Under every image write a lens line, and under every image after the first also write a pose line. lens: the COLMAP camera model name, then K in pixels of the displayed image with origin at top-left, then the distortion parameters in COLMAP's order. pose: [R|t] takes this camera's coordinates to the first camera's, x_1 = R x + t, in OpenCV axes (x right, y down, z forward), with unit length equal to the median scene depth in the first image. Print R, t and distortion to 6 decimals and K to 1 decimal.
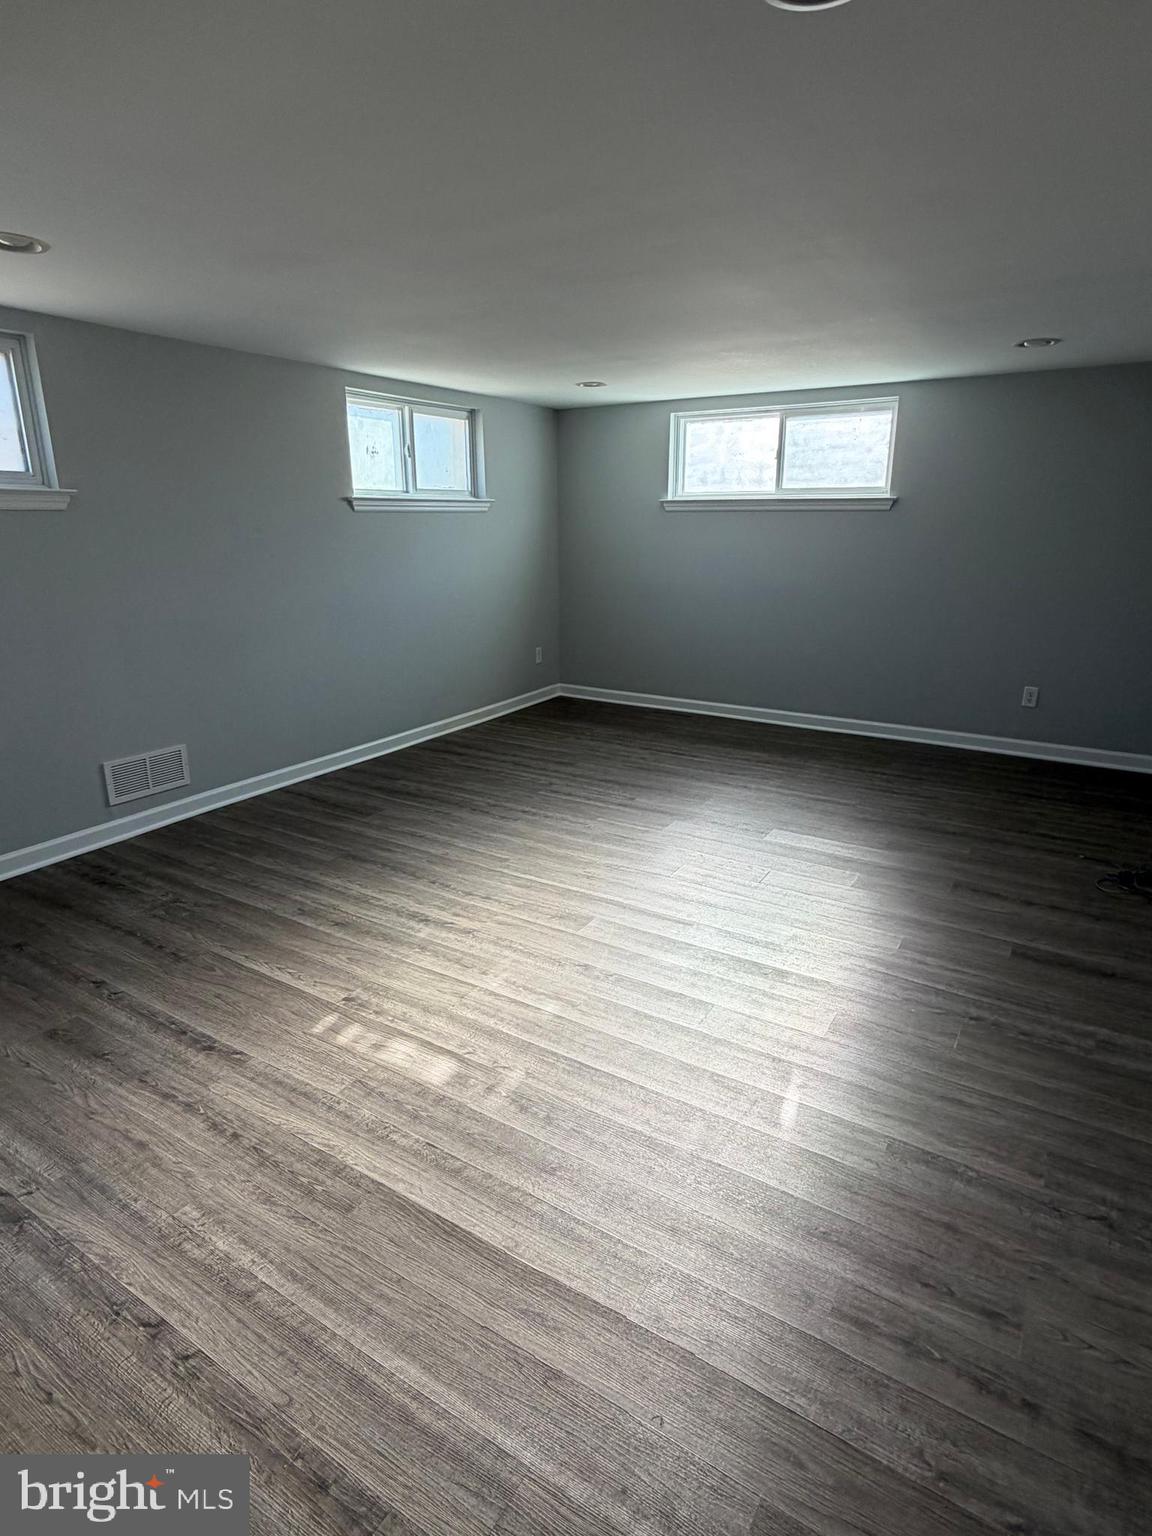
lens RADIAL K [[844.8, 0, 574.3], [0, 844.8, 763.0], [0, 0, 1]] dist [-0.001302, -0.000263]
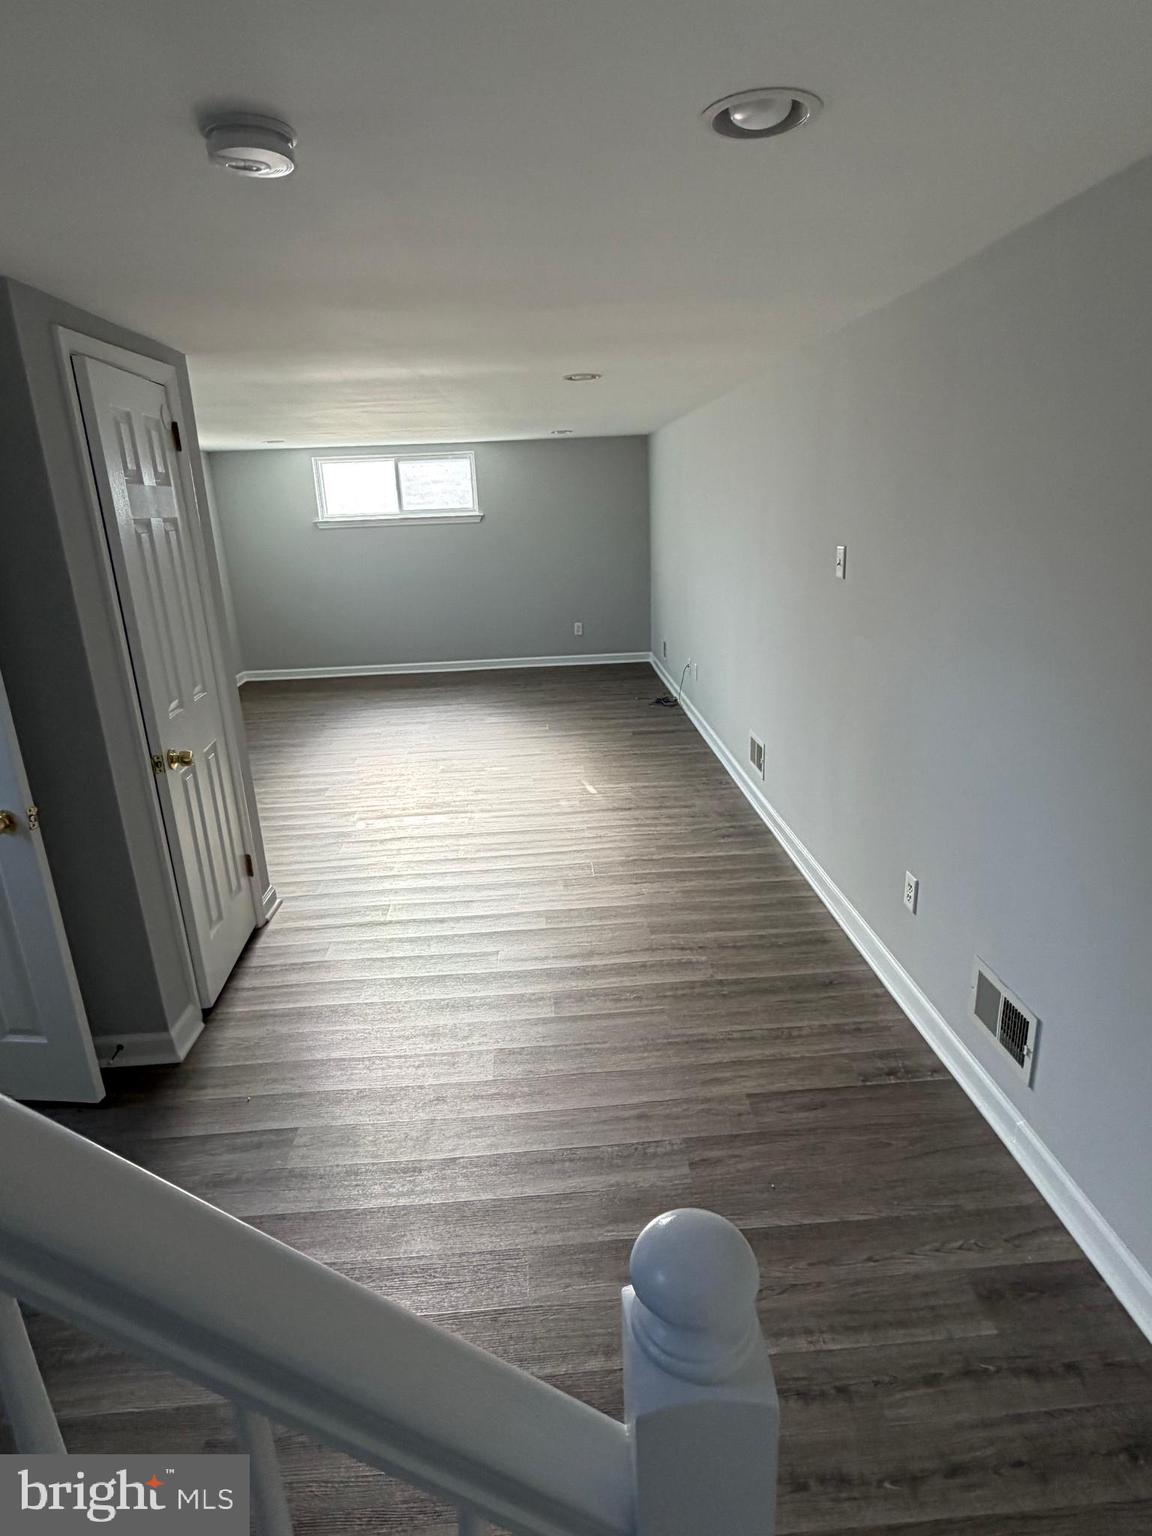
lens RADIAL K [[844.8, 0, 574.3], [0, 844.8, 763.0], [0, 0, 1]] dist [-0.001302, -0.000263]
pose [[0.817683, -0.202599, 0.538839, -0.404032], [0.199219, 0.977775, 0.065322, 0.067147], [-0.540098, 0.053934, 0.839872, -0.372858]]
